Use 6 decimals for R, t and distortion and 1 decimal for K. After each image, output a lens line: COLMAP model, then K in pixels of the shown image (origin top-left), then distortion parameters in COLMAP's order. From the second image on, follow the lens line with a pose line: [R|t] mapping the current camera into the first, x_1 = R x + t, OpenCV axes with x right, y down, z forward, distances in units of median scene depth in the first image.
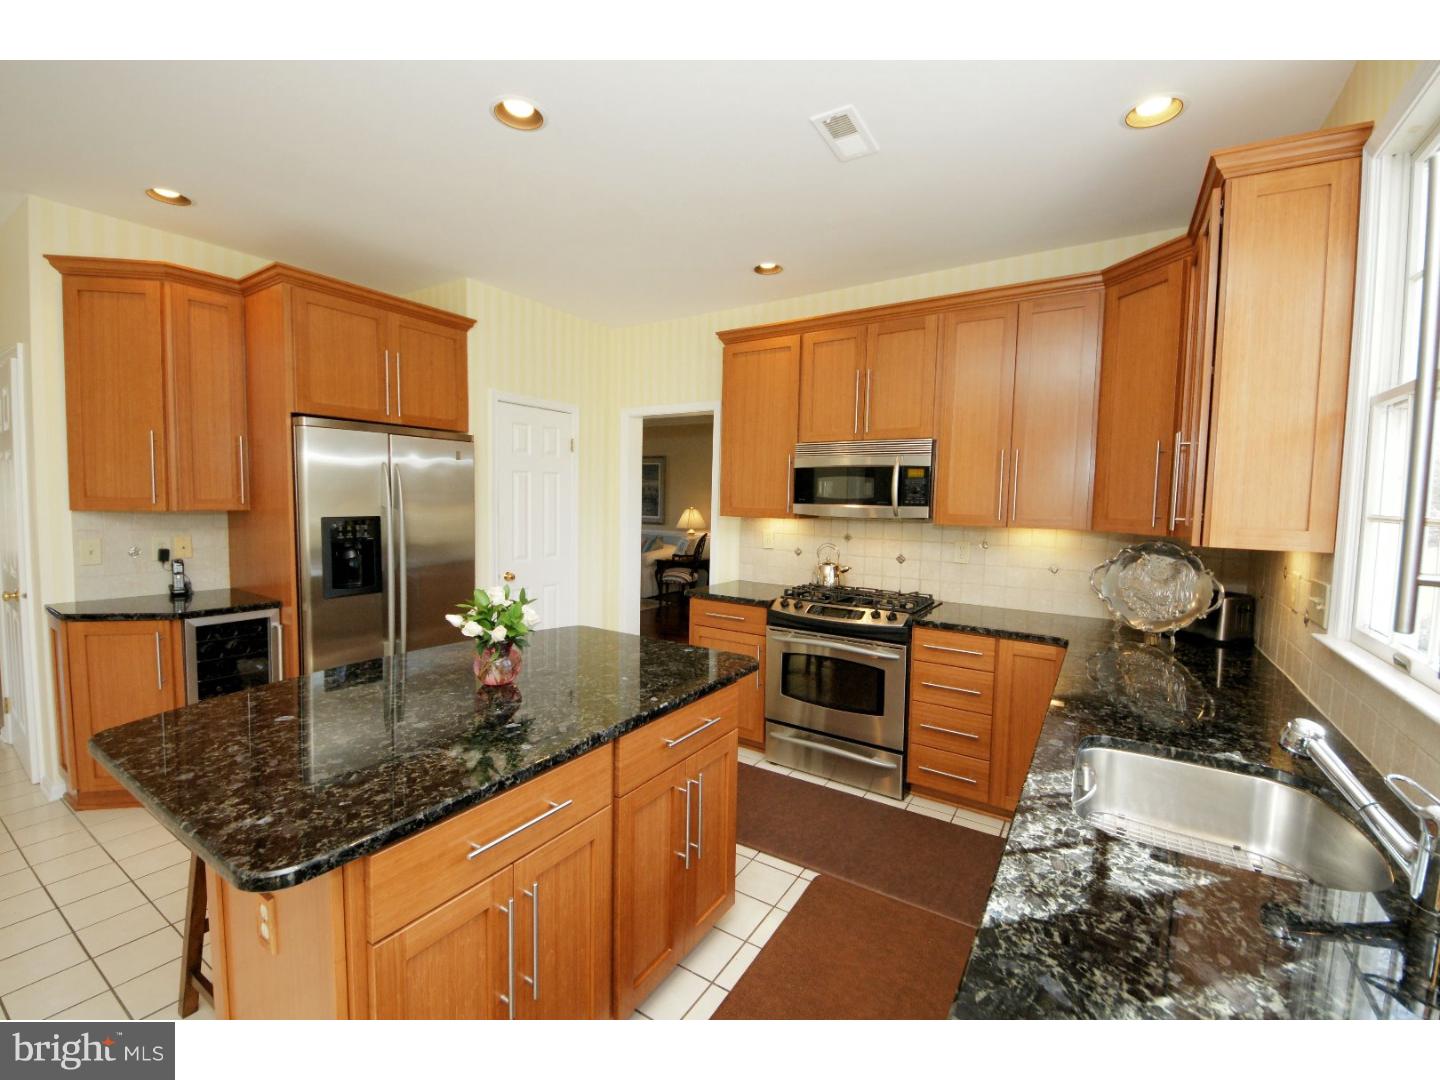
lens RADIAL K [[608.0, 0, 720.0], [0, 608.0, 540.0], [0, 0, 1]] dist [0.000137, 0.000009]
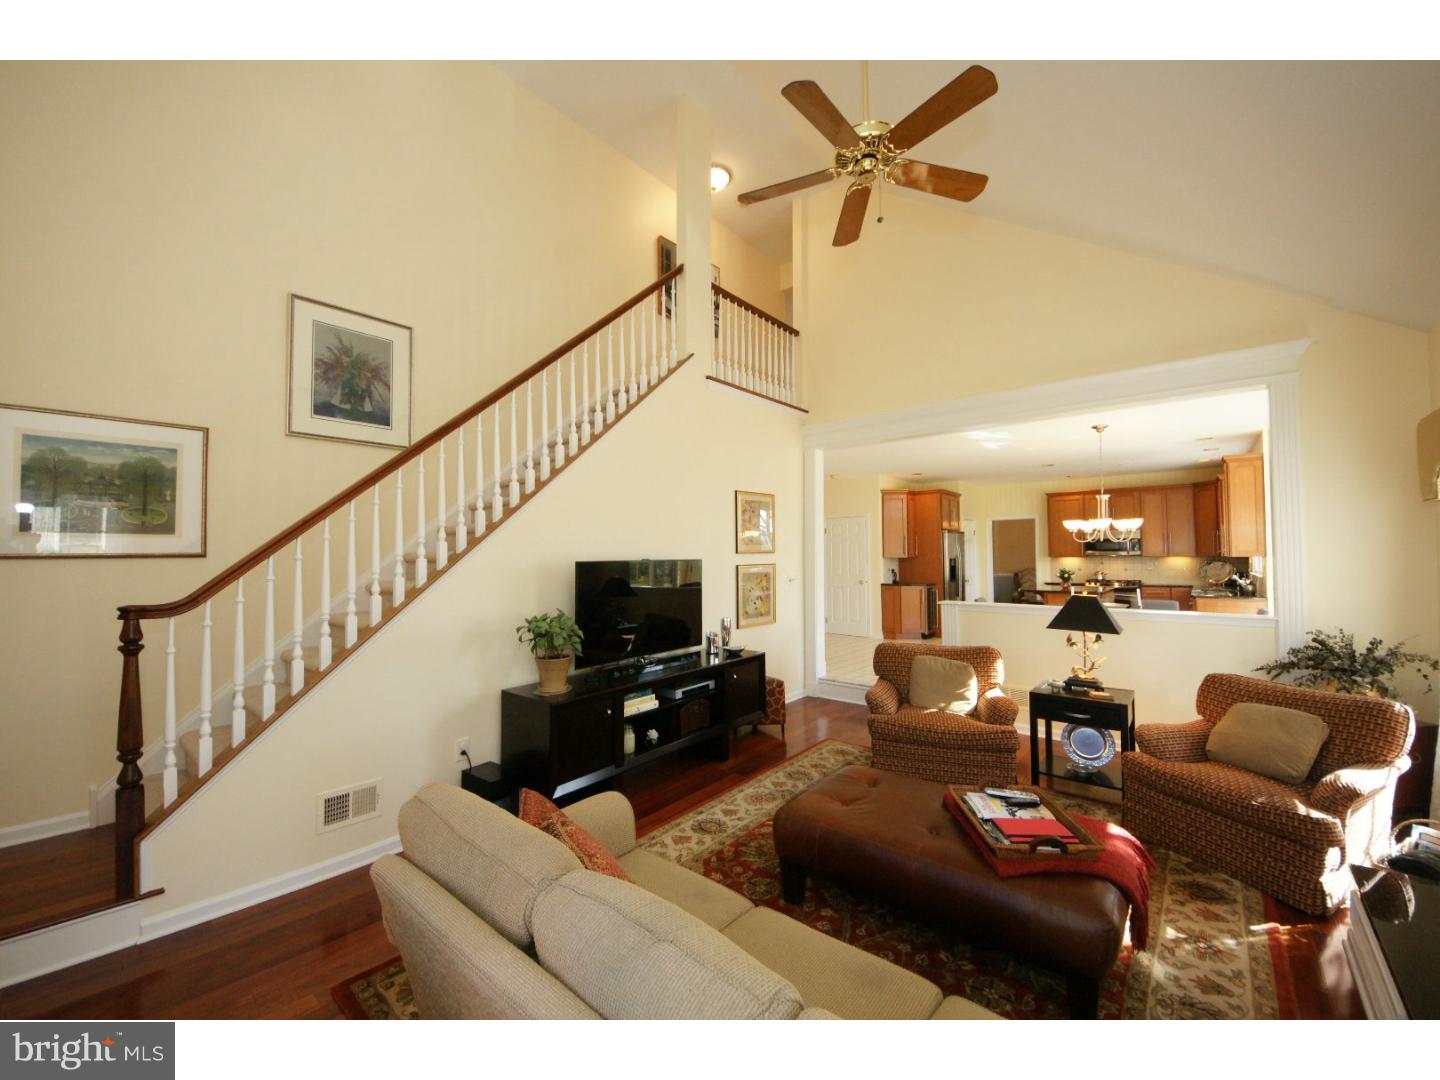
lens RADIAL K [[575.2, 0, 720.0], [0, 575.2, 540.0], [0, 0, 1]] dist [-0.000295, -0.000034]
pose [[0.989548, -0.031309, -0.140765, -1.262870], [0.016536, 0.994343, -0.104920, 0.150930], [0.143254, 0.101496, 0.984468, -2.055928]]
